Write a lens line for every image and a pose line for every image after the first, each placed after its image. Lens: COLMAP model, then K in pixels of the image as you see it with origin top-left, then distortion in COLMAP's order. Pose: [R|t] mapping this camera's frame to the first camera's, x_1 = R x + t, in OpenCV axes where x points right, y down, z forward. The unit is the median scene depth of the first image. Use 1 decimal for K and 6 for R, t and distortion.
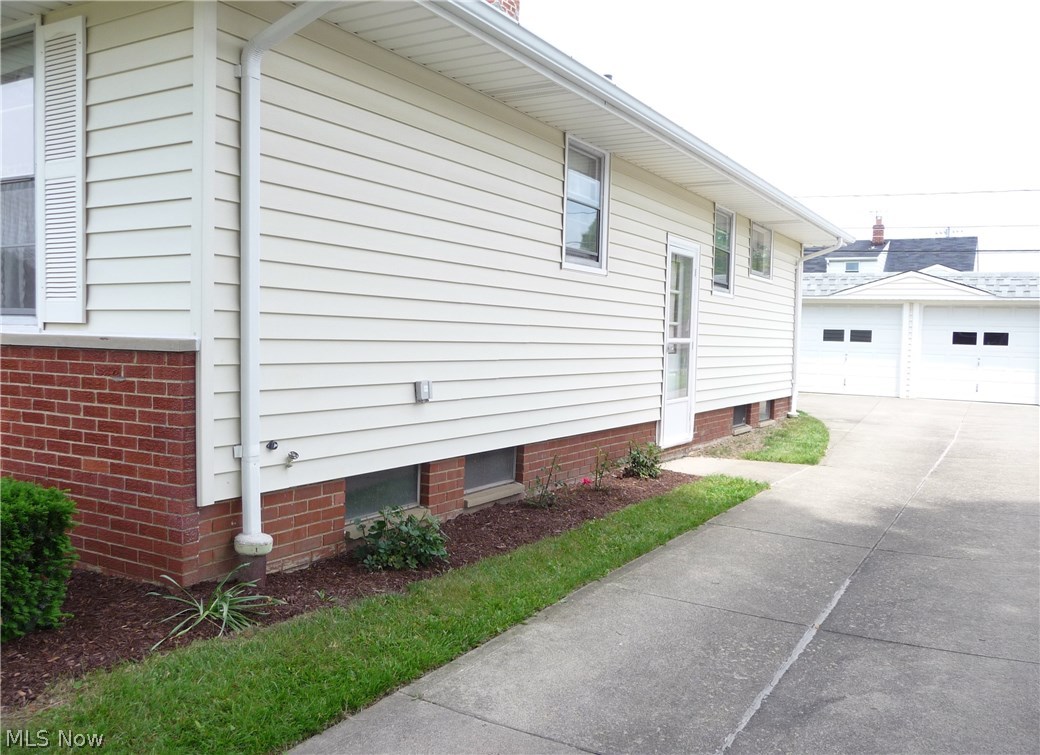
lens RADIAL K [[882.1, 0, 520.4], [0, 882.1, 377.8], [0, 0, 1]] dist [-0.039579, 0.001832]
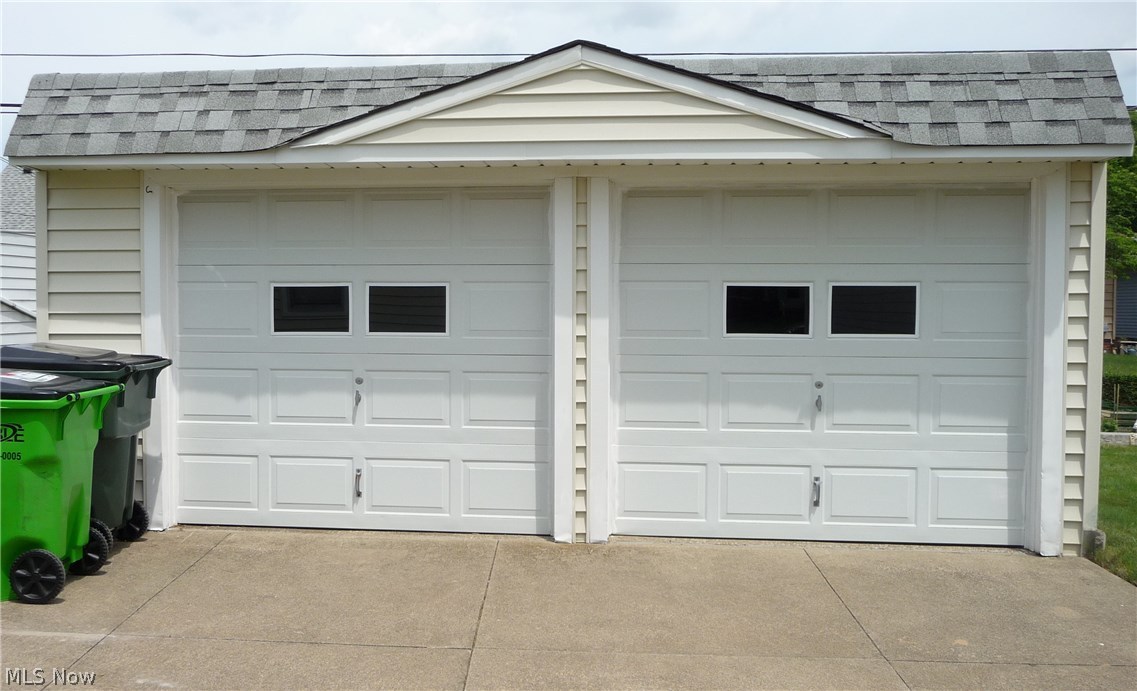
lens RADIAL K [[906.9, 0, 566.8], [0, 906.9, 343.7], [0, 0, 1]] dist [-0.001020, -0.000743]
pose [[0.902942, -0.031786, 0.428585, 0.330152], [0.040130, 0.999140, -0.010445, -0.034125], [-0.427884, 0.026630, 0.903441, 0.769426]]
